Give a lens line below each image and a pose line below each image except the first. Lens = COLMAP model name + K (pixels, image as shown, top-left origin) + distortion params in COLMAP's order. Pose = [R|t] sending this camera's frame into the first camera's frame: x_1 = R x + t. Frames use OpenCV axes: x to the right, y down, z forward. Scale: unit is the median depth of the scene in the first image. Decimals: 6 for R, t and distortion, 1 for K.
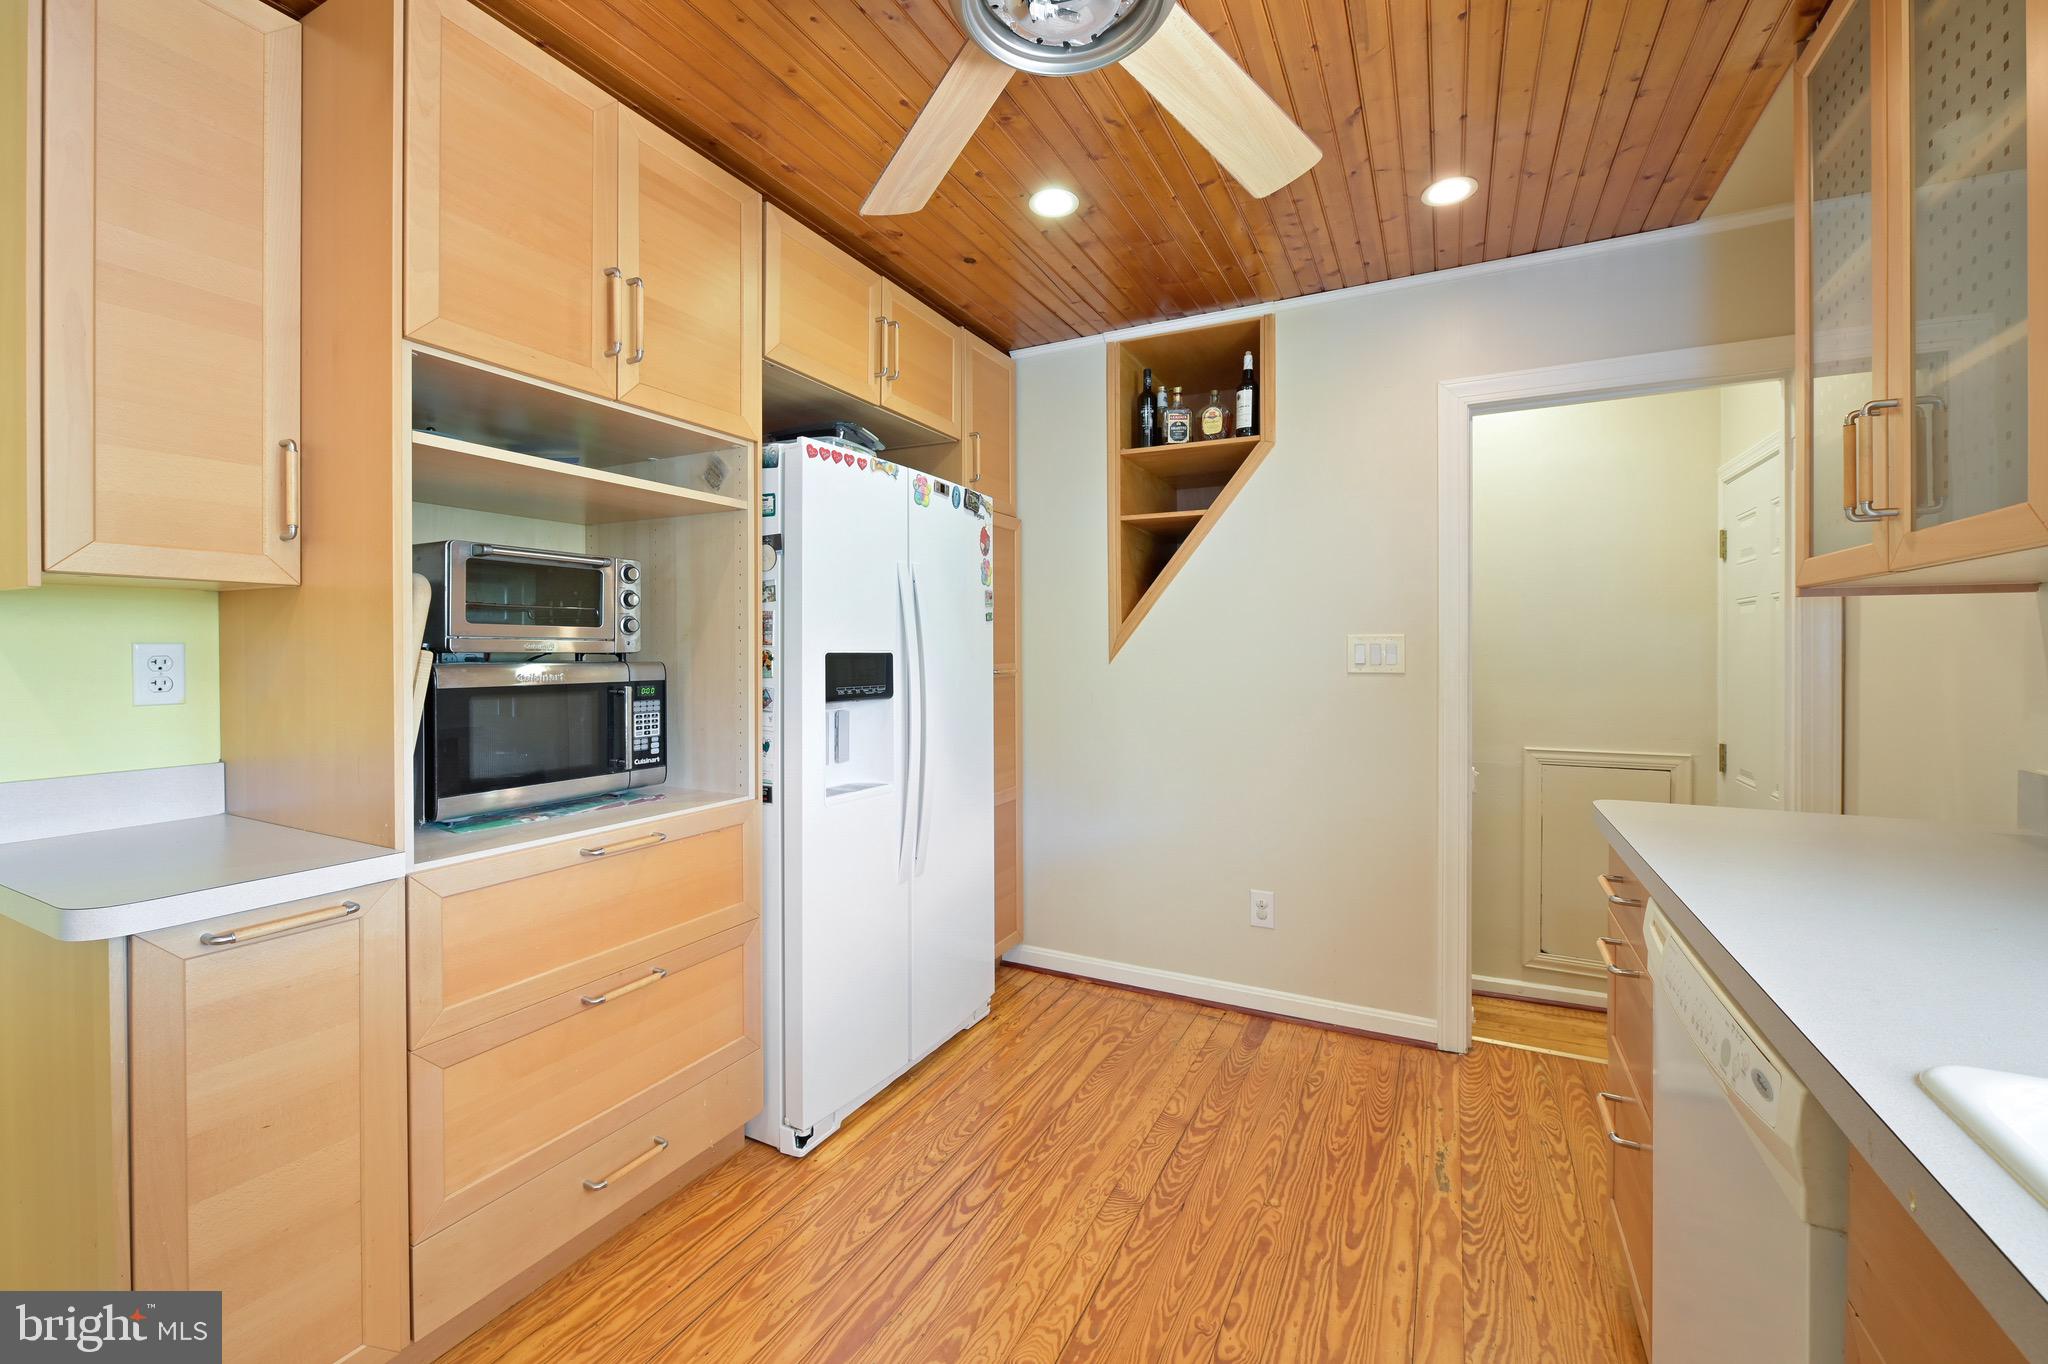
lens RADIAL K [[819.0, 0, 1031.8], [0, 819.0, 646.9], [0, 0, 1]] dist [-0.008906, -0.000122]
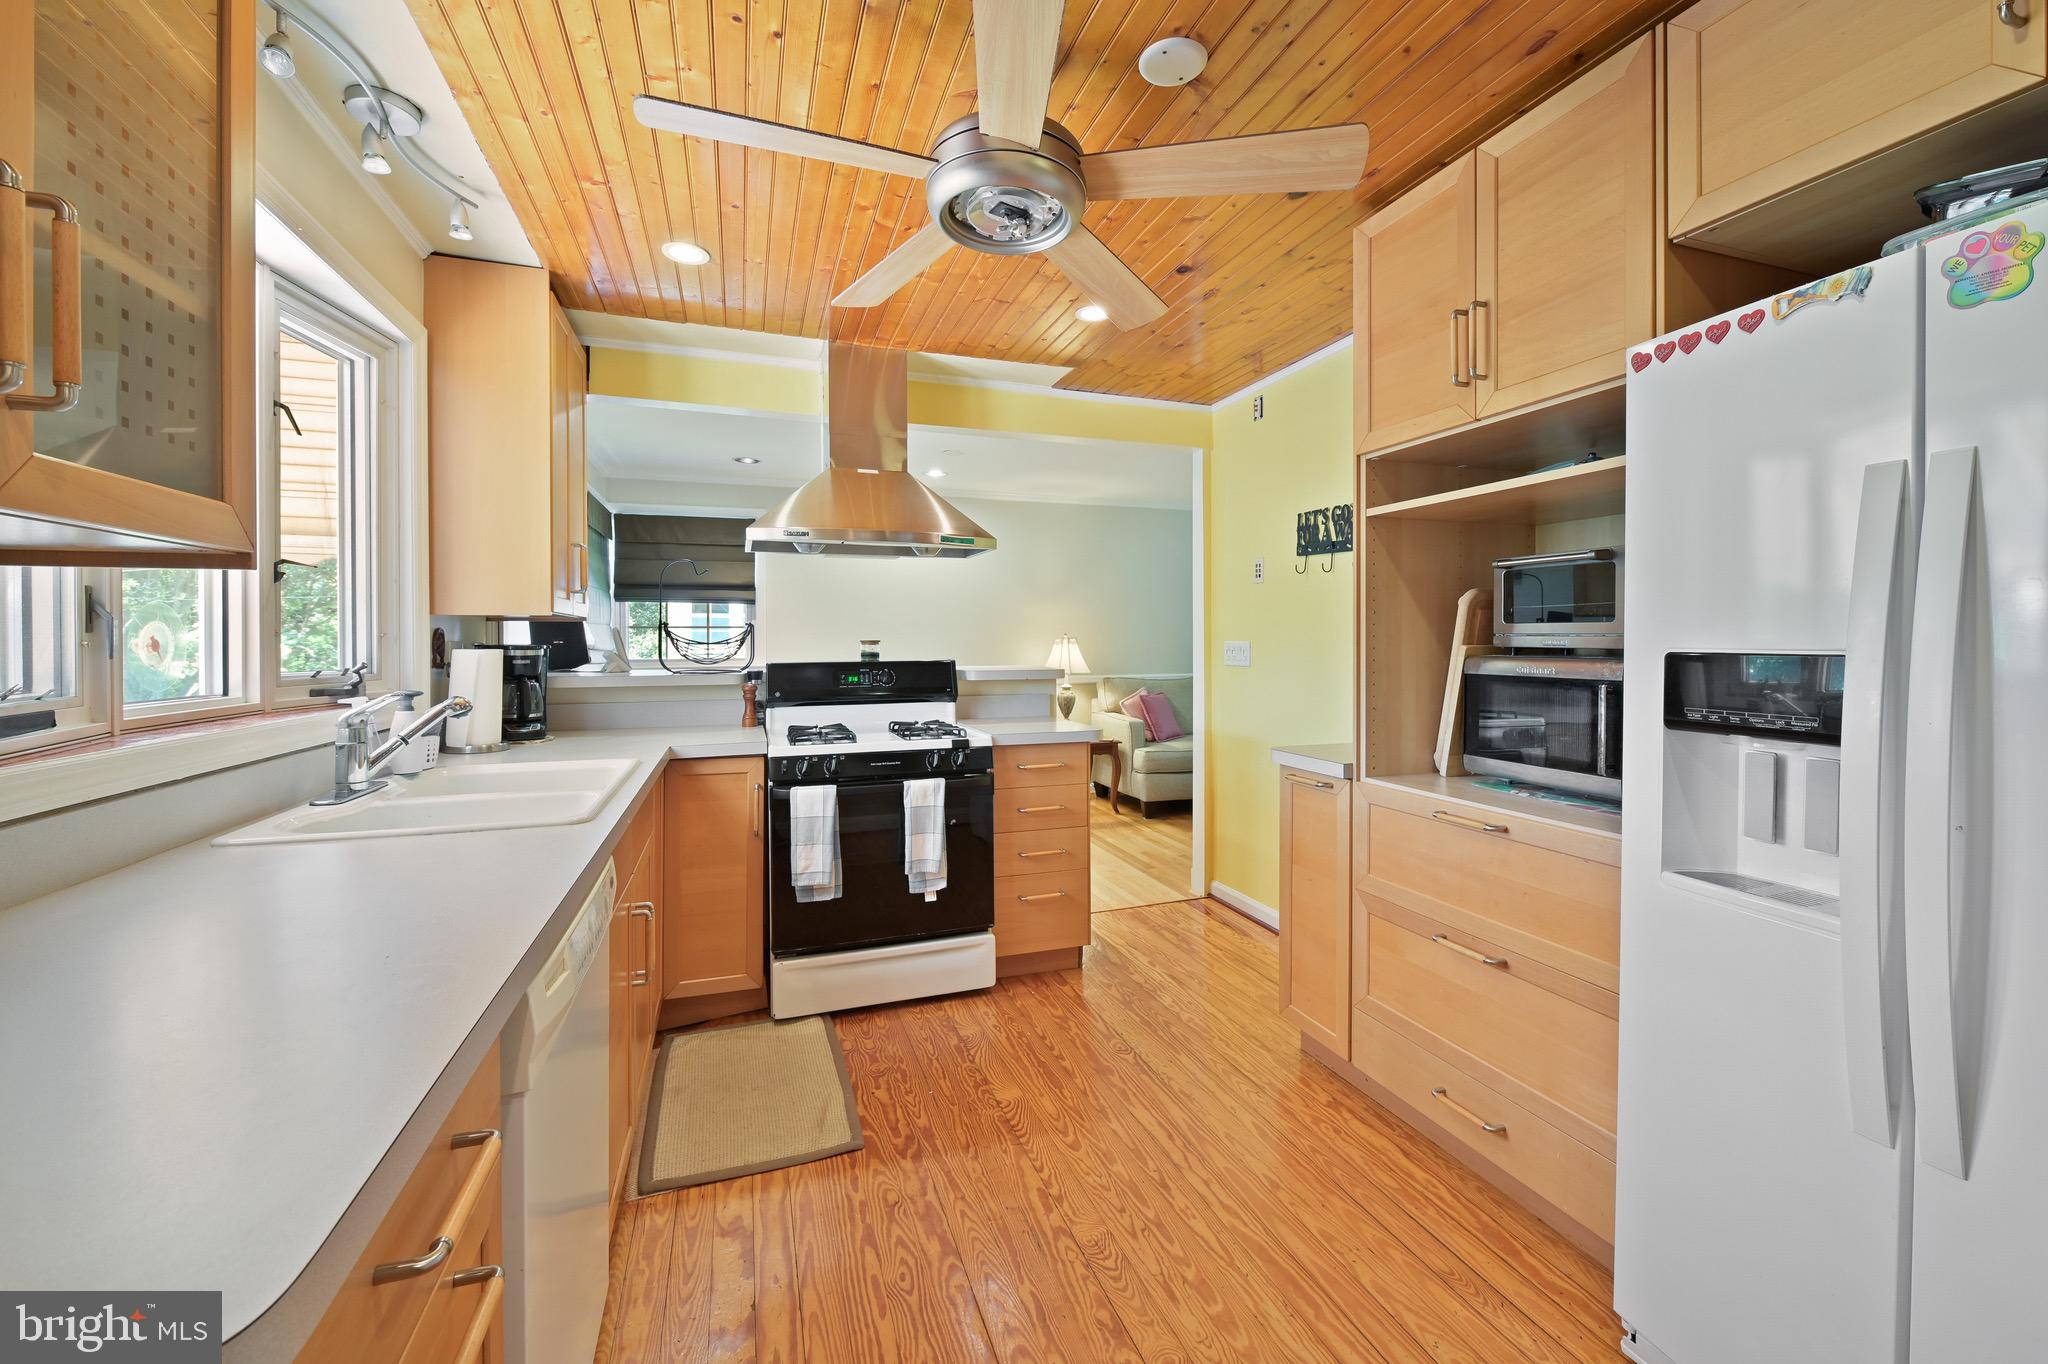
lens RADIAL K [[819.0, 0, 1031.8], [0, 819.0, 646.9], [0, 0, 1]] dist [-0.008906, -0.000122]
pose [[-0.688359, 0.005842, -0.725346, 0.432925], [0.000668, 0.999972, 0.007420, -0.001856], [0.725369, 0.004623, -0.688344, 0.812509]]
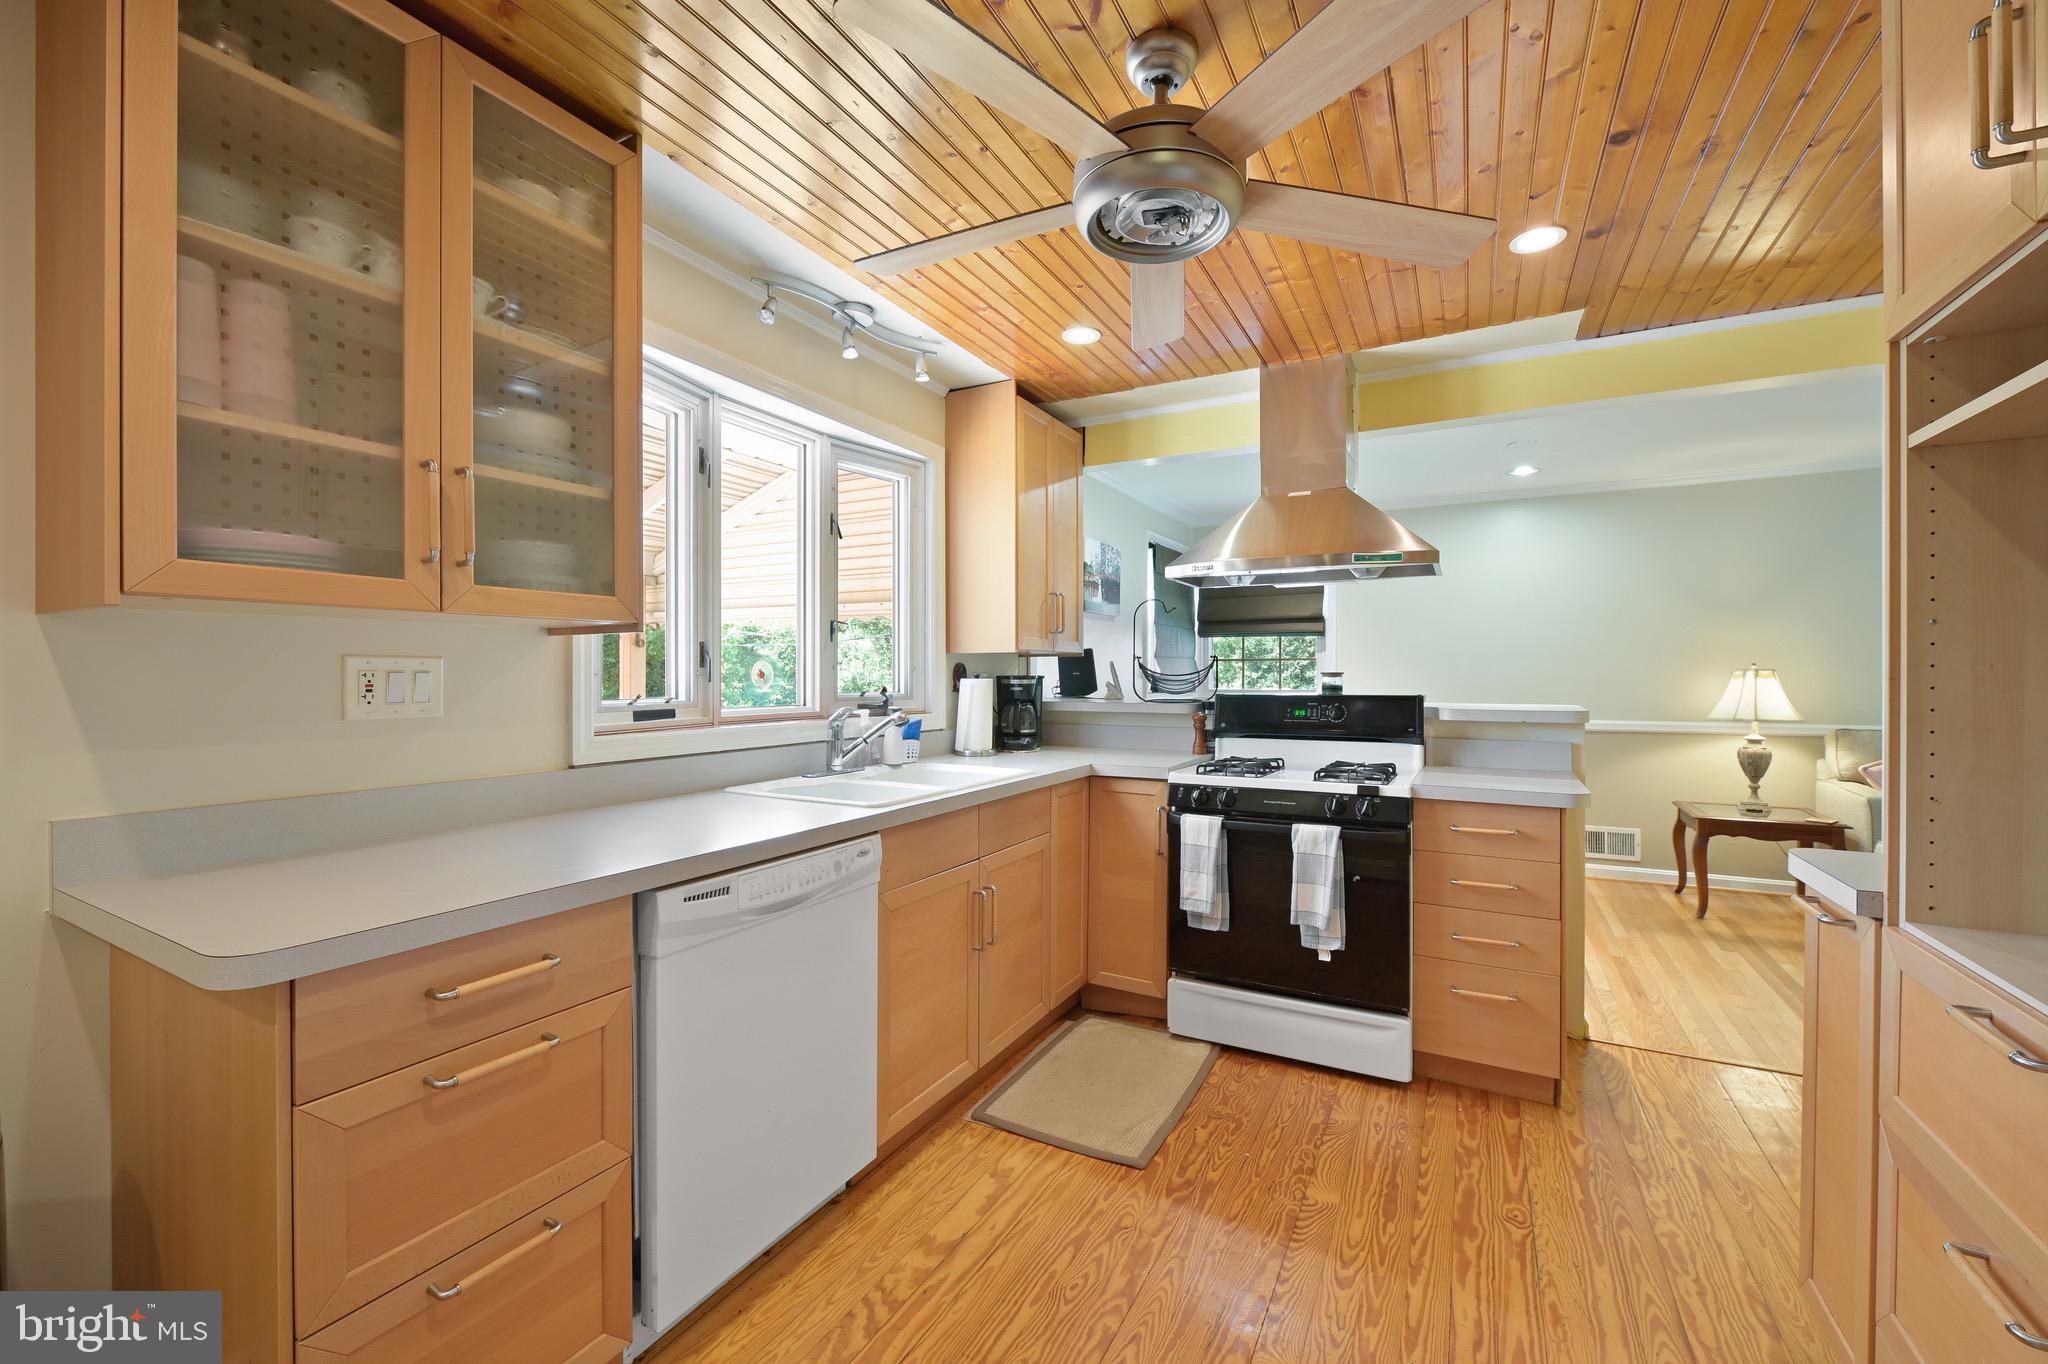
lens RADIAL K [[818.0, 0, 1025.9], [0, 818.0, 677.1], [0, 0, 1]] dist [-0.007257, -0.000339]
pose [[-0.999540, -0.001172, 0.030314, 0.087945], [-0.001006, 0.999985, 0.005474, -0.001797], [-0.030320, 0.005441, -0.999525, 0.950708]]
